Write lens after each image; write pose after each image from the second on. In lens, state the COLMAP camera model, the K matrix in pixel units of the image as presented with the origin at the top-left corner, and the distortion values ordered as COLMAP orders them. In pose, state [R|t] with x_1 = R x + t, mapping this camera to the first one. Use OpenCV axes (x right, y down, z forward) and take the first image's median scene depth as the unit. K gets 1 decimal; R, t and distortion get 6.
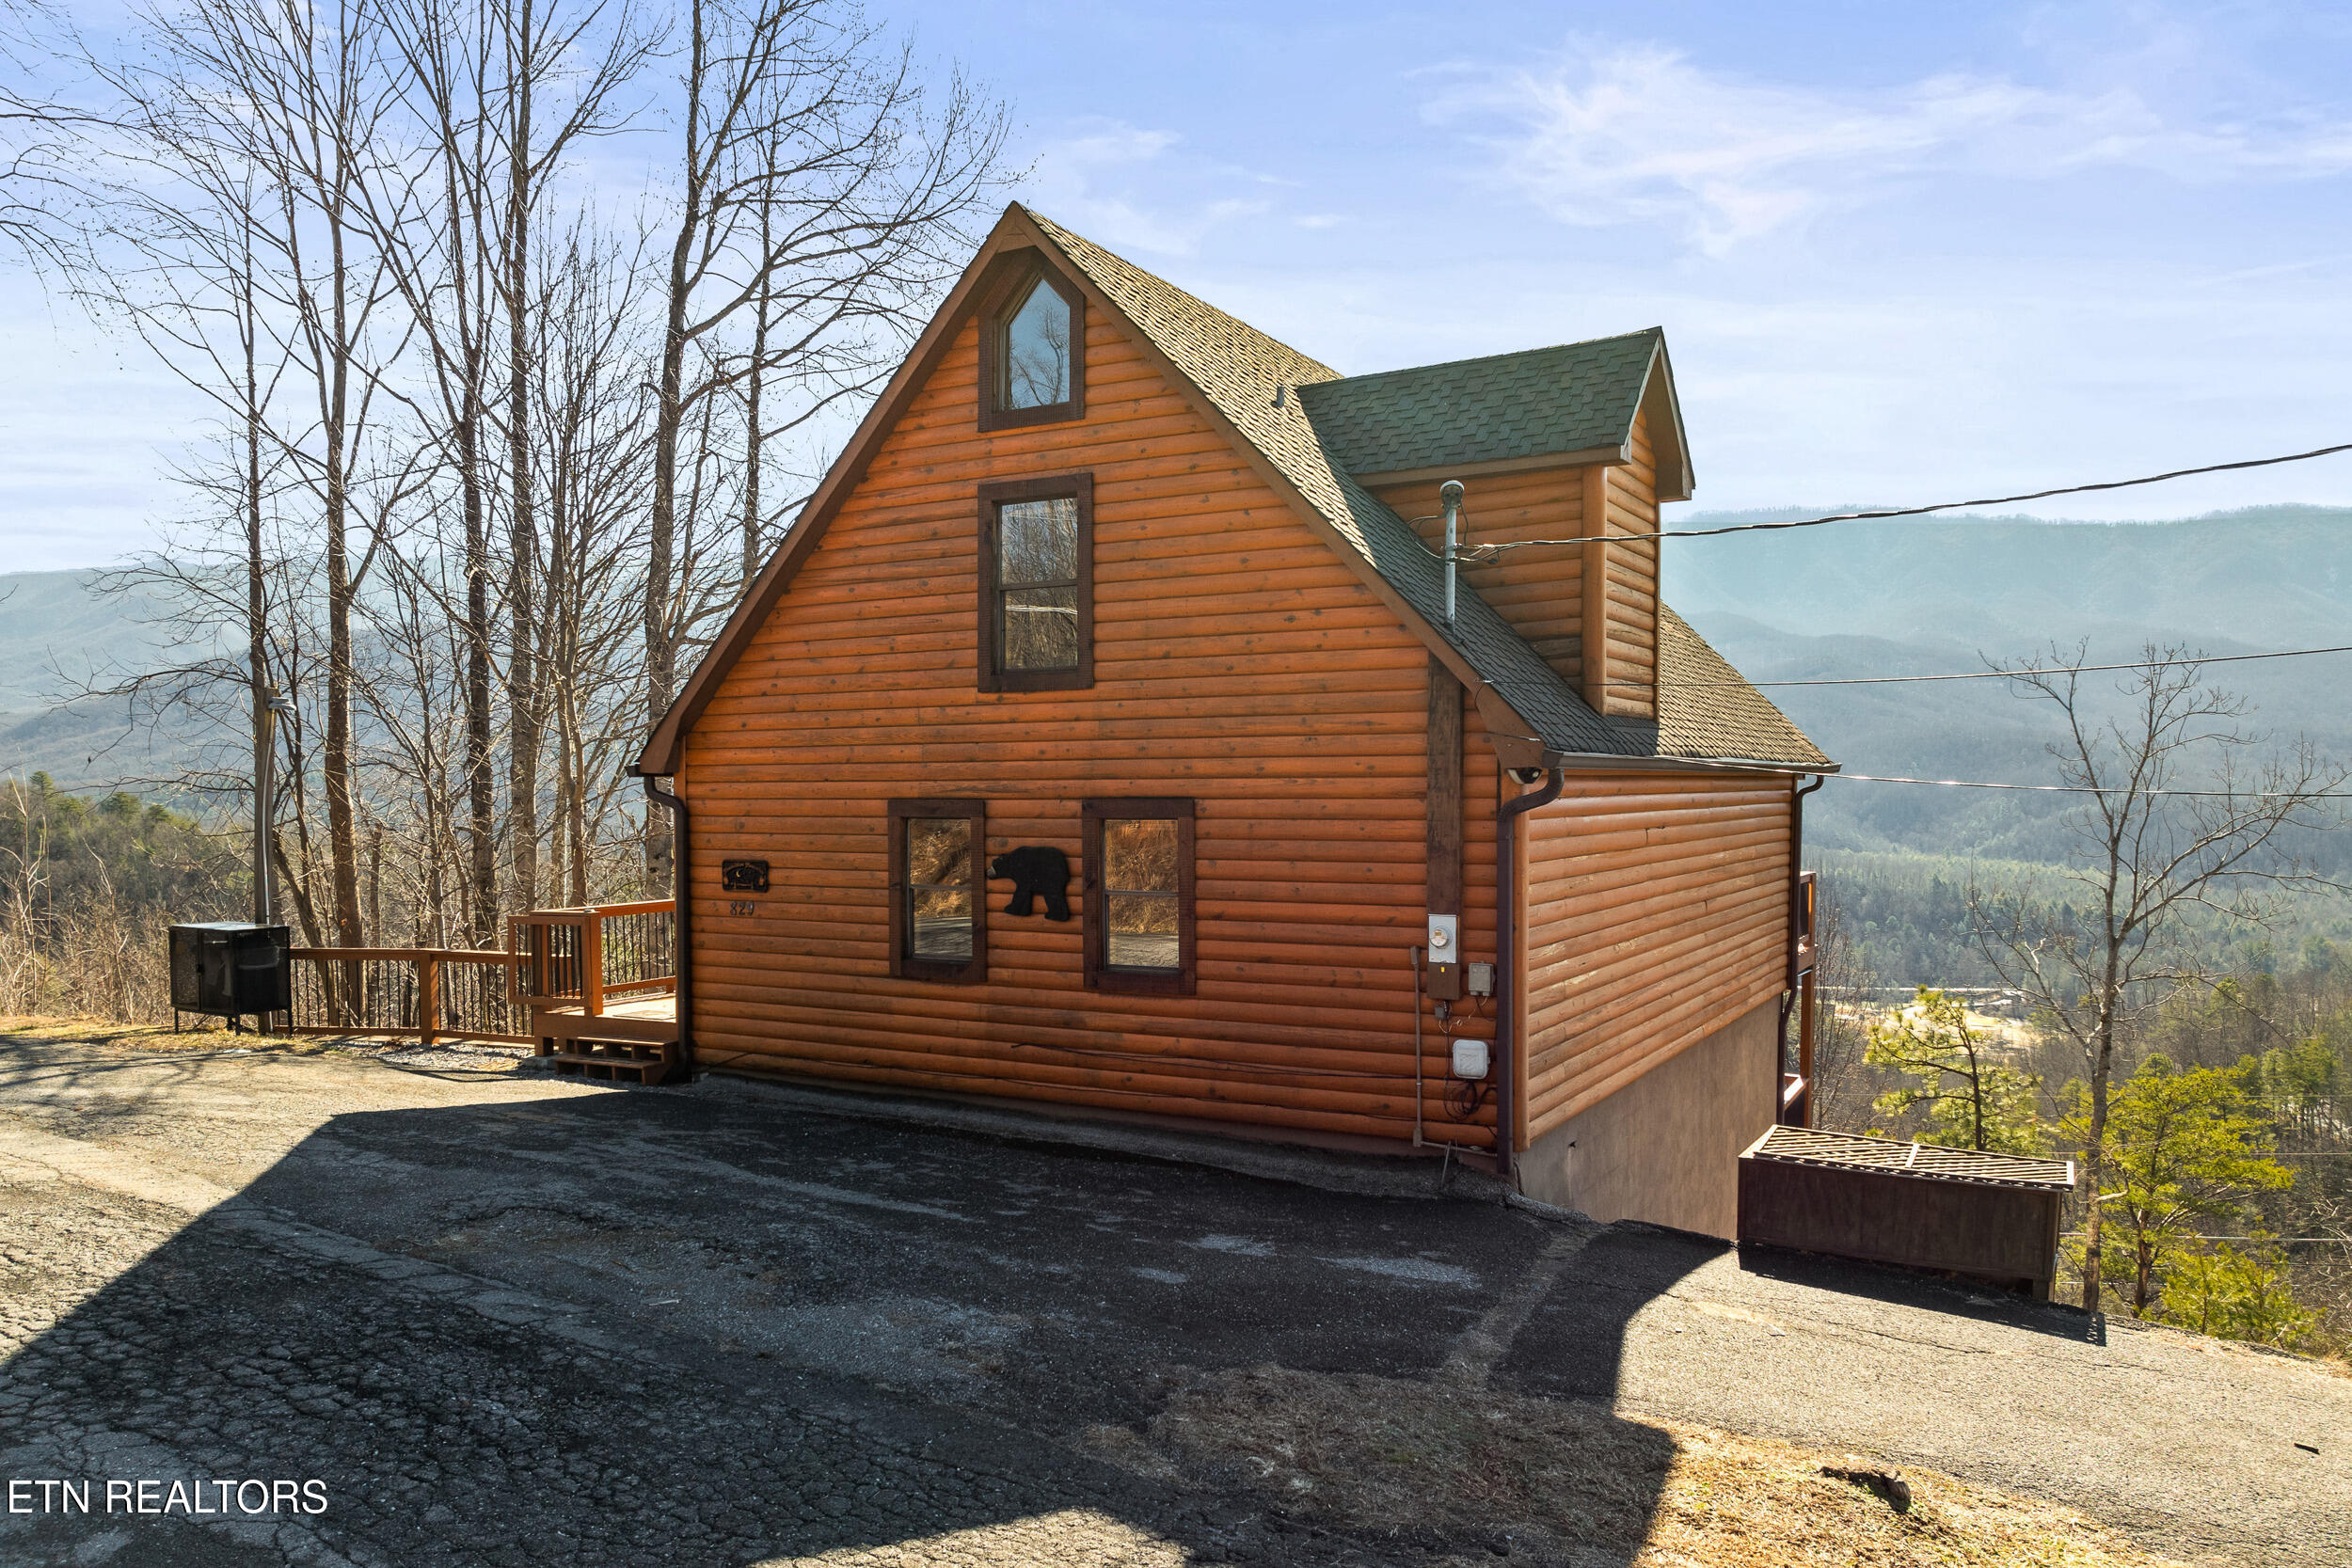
lens RADIAL K [[1654.8, 0, 1208.2], [0, 1654.8, 846.6], [0, 0, 1]] dist [-0.030991, -0.002849]
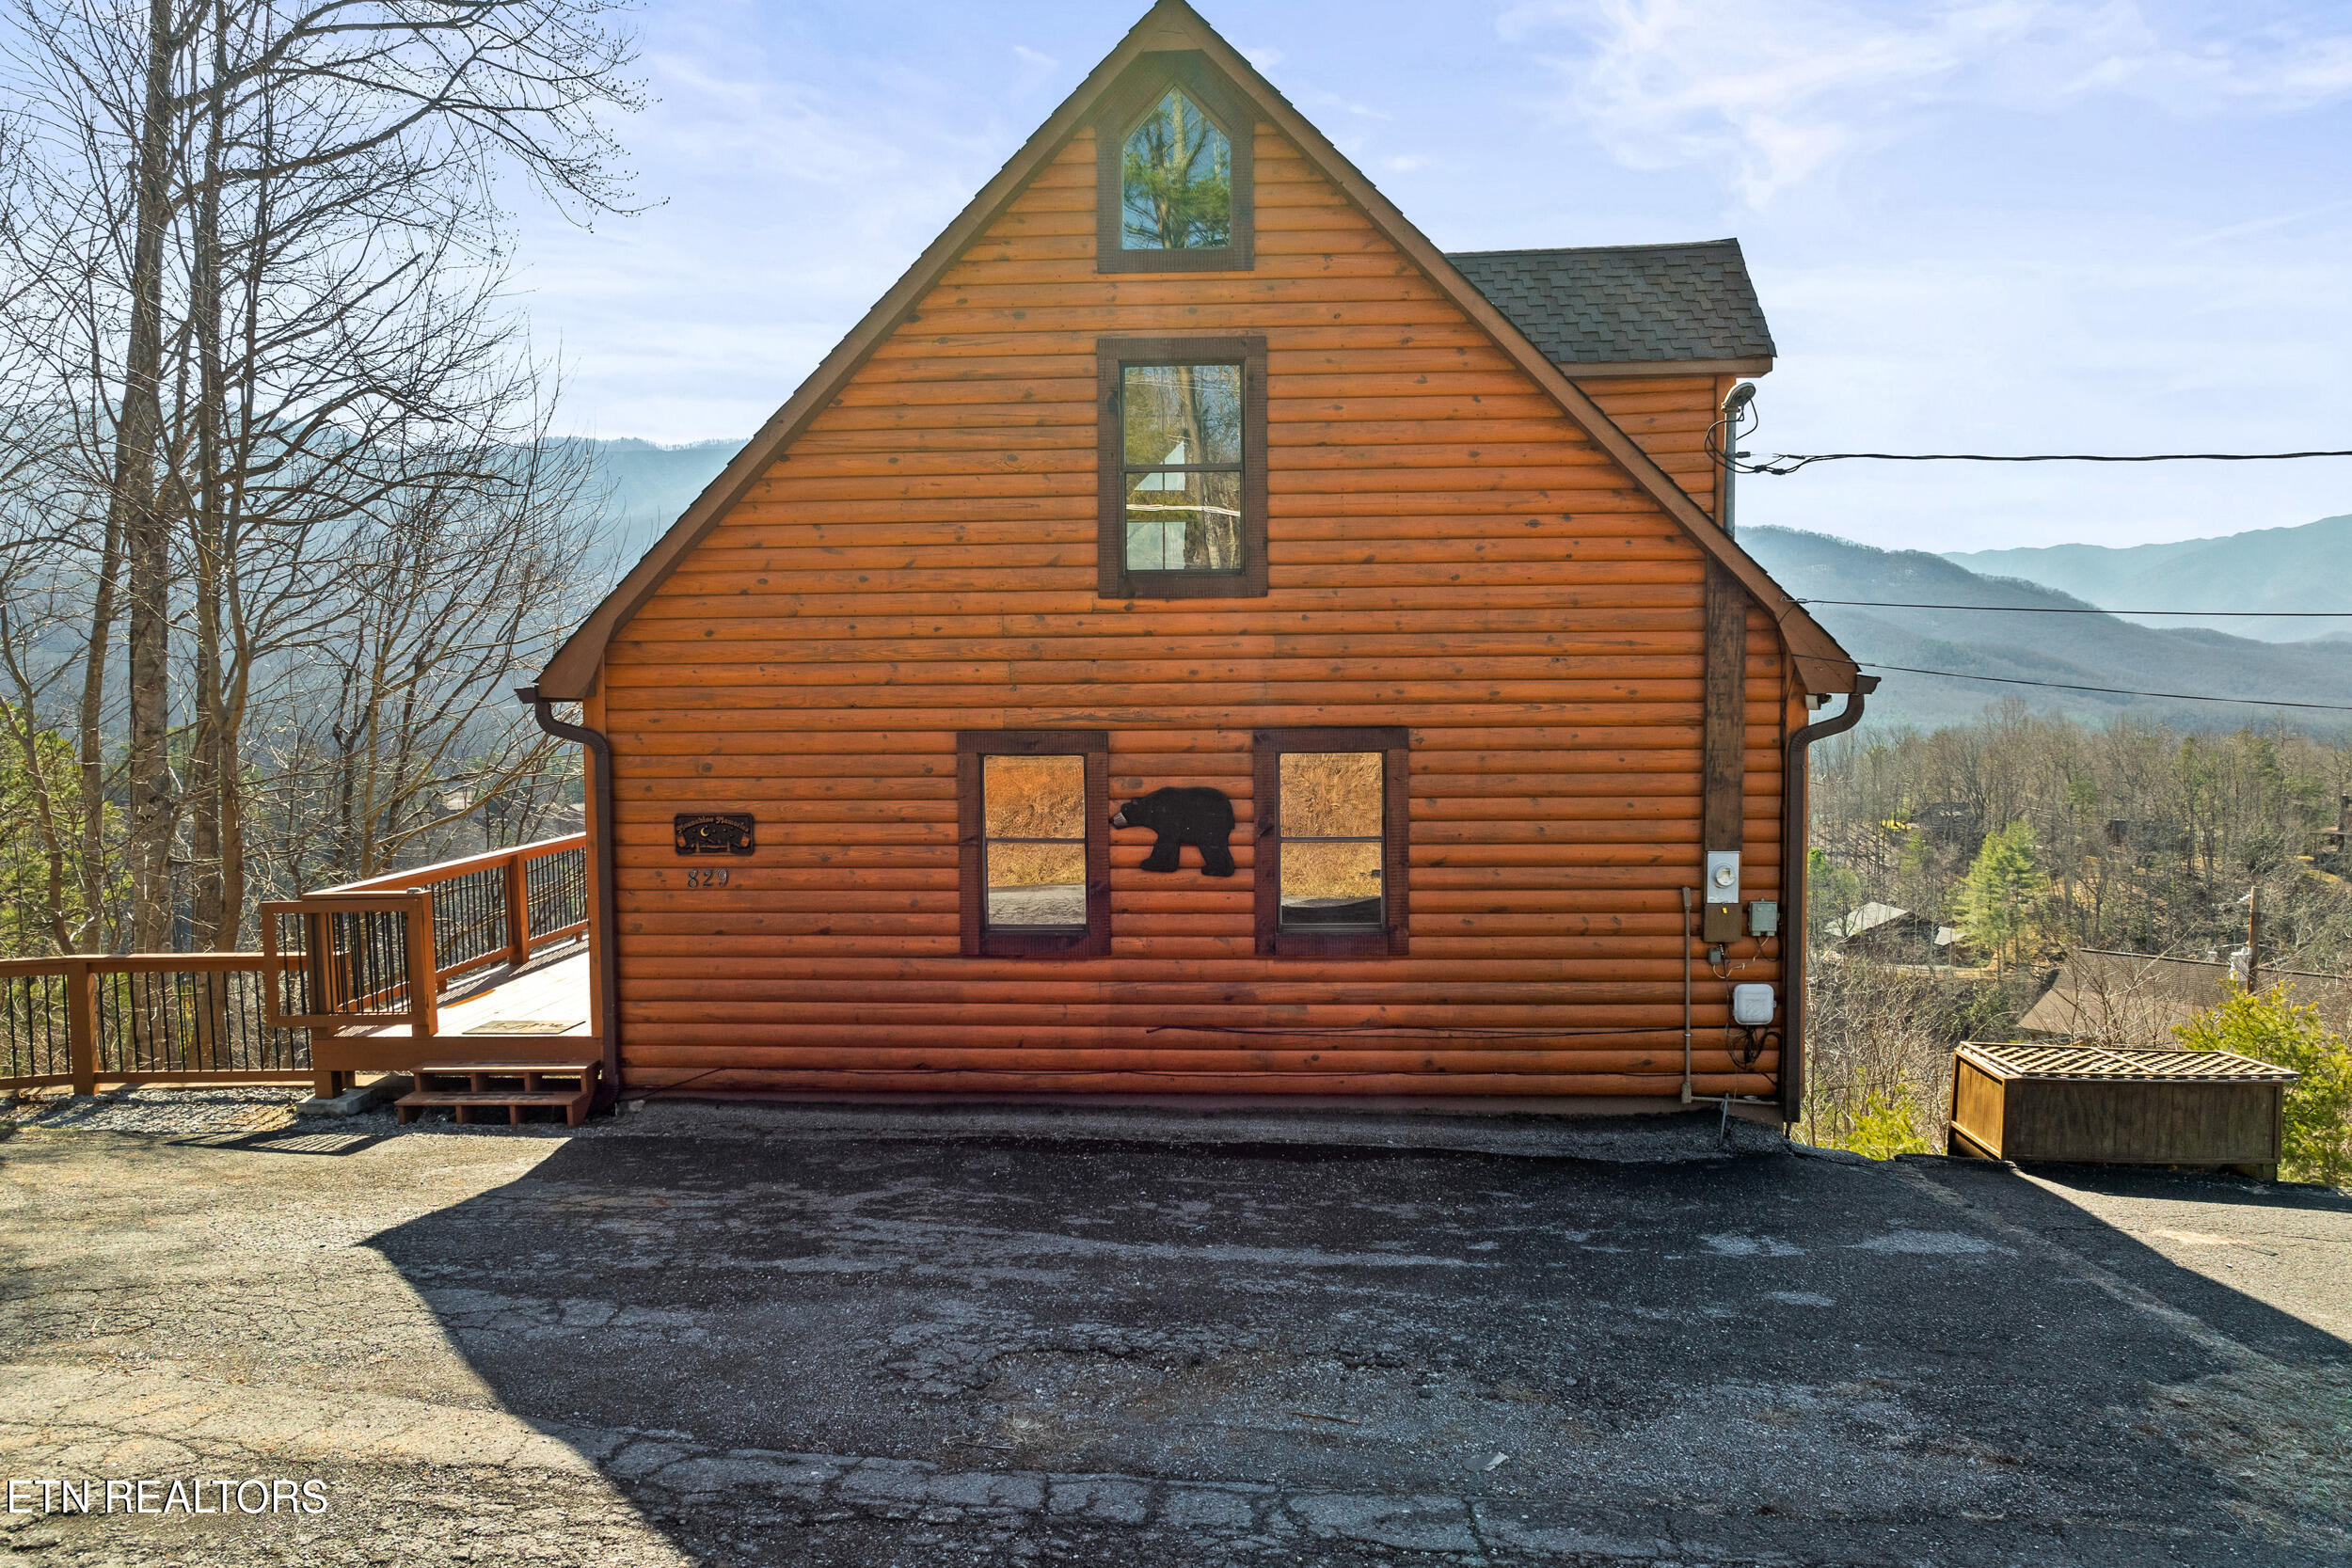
lens RADIAL K [[1640.1, 0, 1176.0], [0, 1640.1, 784.0], [0, 0, 1]] dist [-0.037963, 0.000644]
pose [[0.901694, -0.026580, 0.431557, -0.487488], [0.018936, 0.999579, 0.021999, -0.020883], [-0.431960, -0.011664, 0.901817, 0.282432]]
